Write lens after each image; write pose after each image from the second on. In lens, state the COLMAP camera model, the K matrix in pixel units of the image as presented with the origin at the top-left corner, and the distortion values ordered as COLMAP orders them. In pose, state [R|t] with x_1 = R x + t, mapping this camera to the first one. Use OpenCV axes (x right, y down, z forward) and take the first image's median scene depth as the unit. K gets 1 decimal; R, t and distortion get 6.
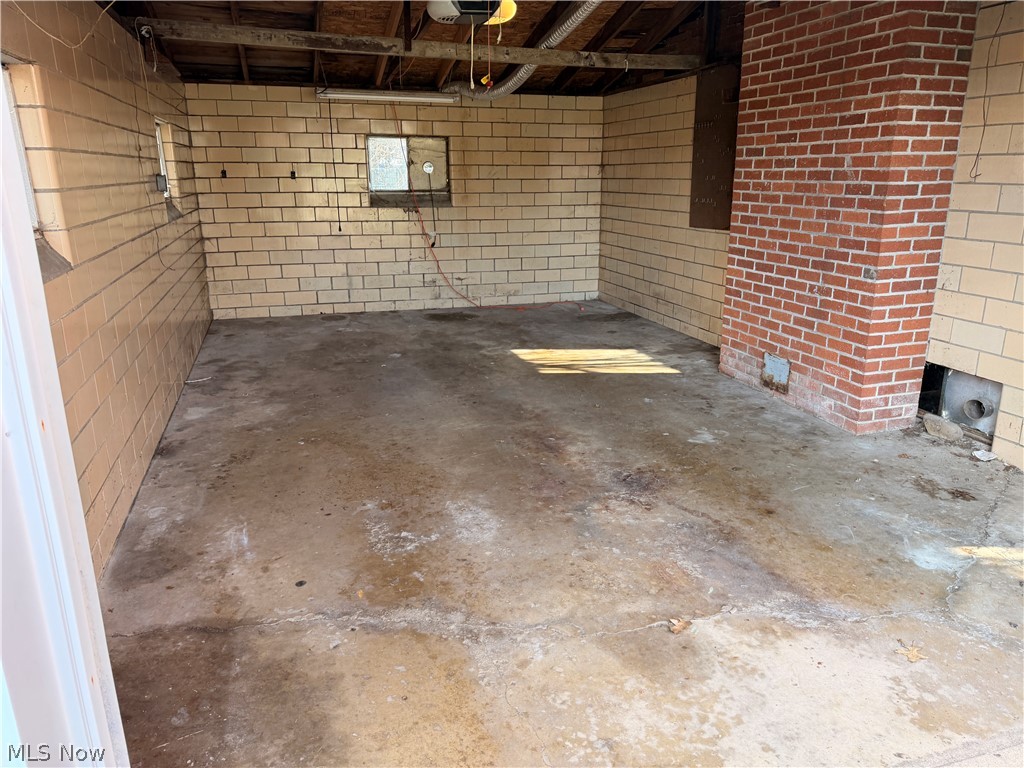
lens RADIAL K [[713.0, 0, 508.4], [0, 713.0, 380.0], [0, 0, 1]] dist [0.003644, -0.005925]
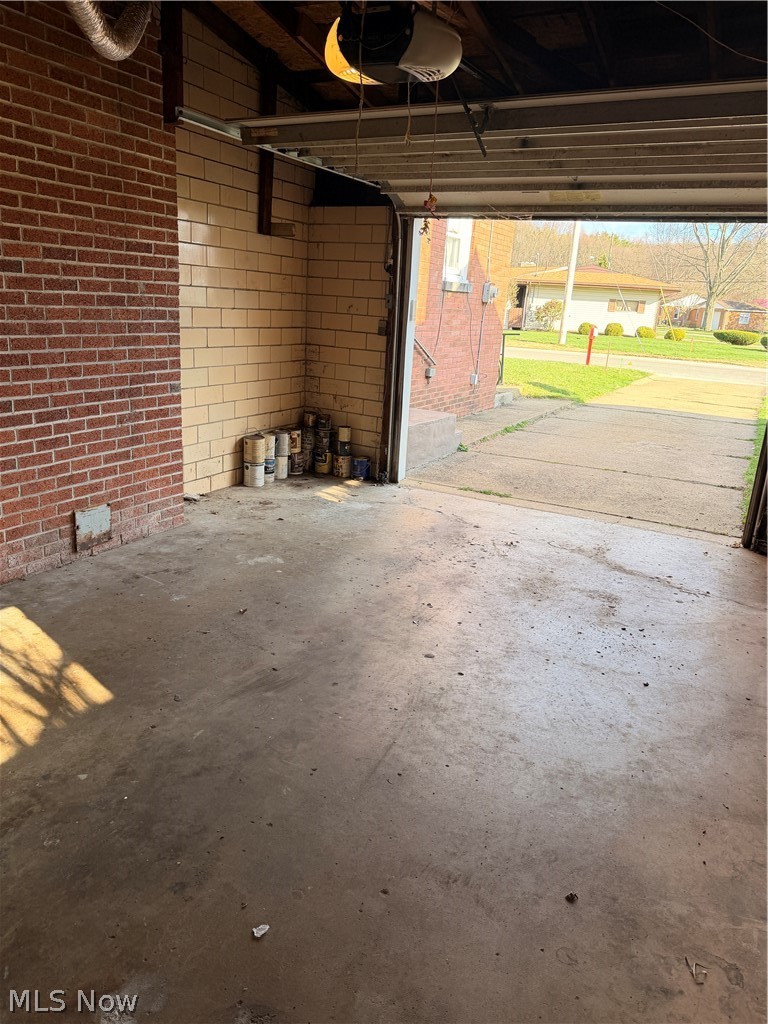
lens RADIAL K [[713.0, 0, 379.0], [0, 713.0, 515.8], [0, 0, 1]] dist [0.003644, -0.005925]
pose [[-0.702968, -0.233682, 0.671735, -0.499728], [0.154876, 0.871520, 0.465259, -0.411758], [-0.694153, 0.431098, -0.576459, 1.383505]]
